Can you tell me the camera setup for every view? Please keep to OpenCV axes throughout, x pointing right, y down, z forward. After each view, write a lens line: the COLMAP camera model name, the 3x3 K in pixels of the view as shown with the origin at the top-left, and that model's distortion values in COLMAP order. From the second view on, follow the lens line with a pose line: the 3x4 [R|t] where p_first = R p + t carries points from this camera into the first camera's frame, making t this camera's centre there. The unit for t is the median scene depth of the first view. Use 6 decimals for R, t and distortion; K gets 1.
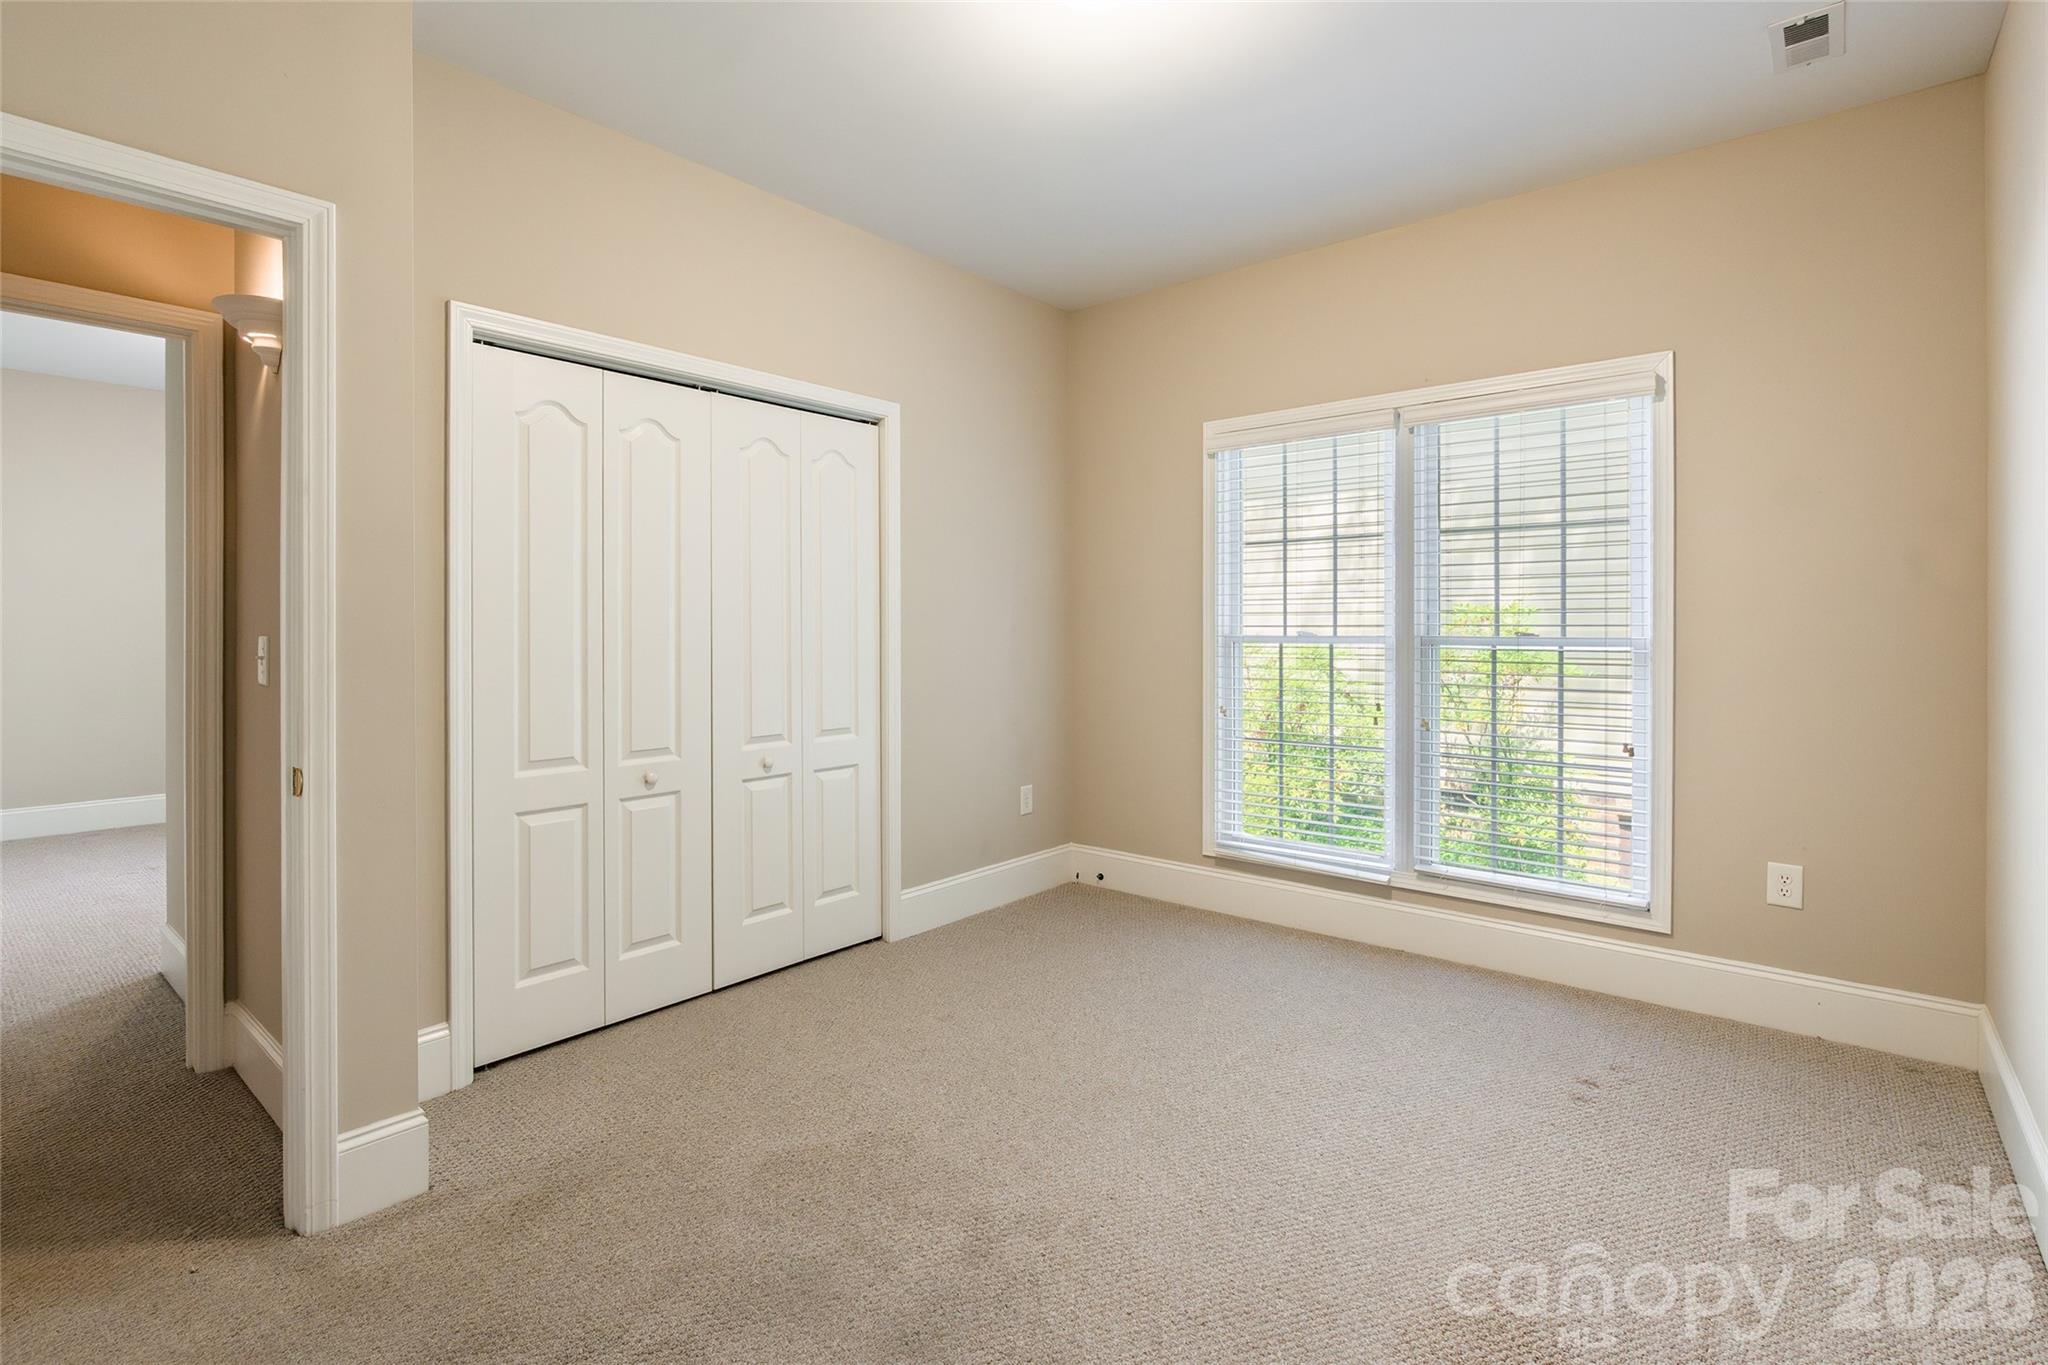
lens RADIAL K [[954.2, 0, 1024.3], [0, 954.2, 622.9], [0, 0, 1]] dist [-0.000114, 0.000017]
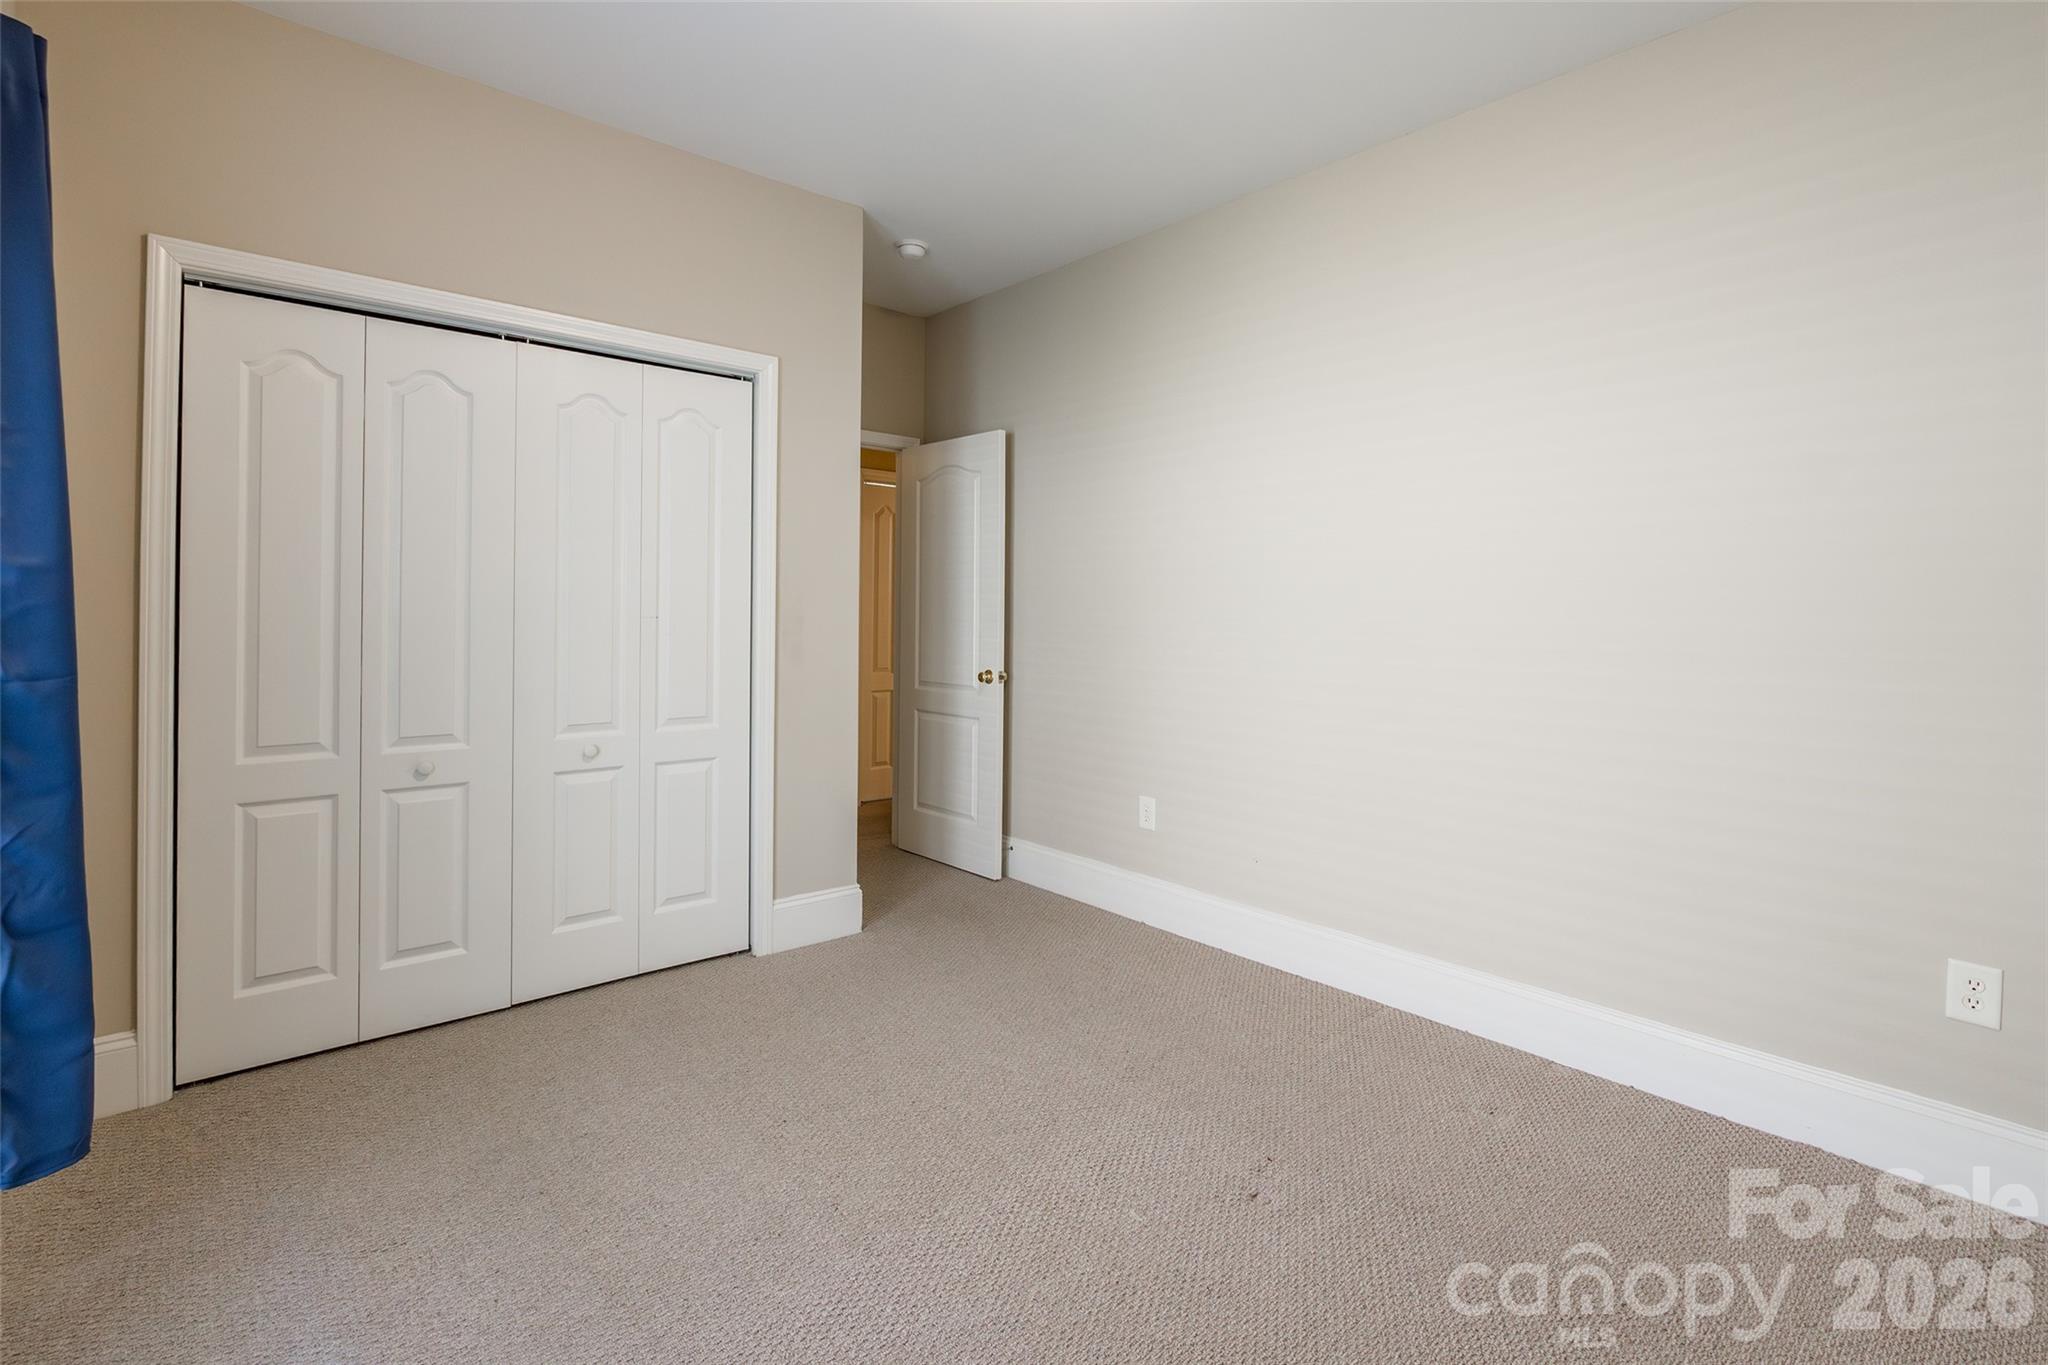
lens RADIAL K [[805.8, 0, 1025.0], [0, 805.8, 599.8], [0, 0, 1]] dist [0.009201, -0.012279]
pose [[0.975947, 0.013696, -0.217578, 0.325993], [-0.015409, 0.999862, -0.006176, -0.000237], [0.217464, 0.009380, 0.976023, 0.380133]]
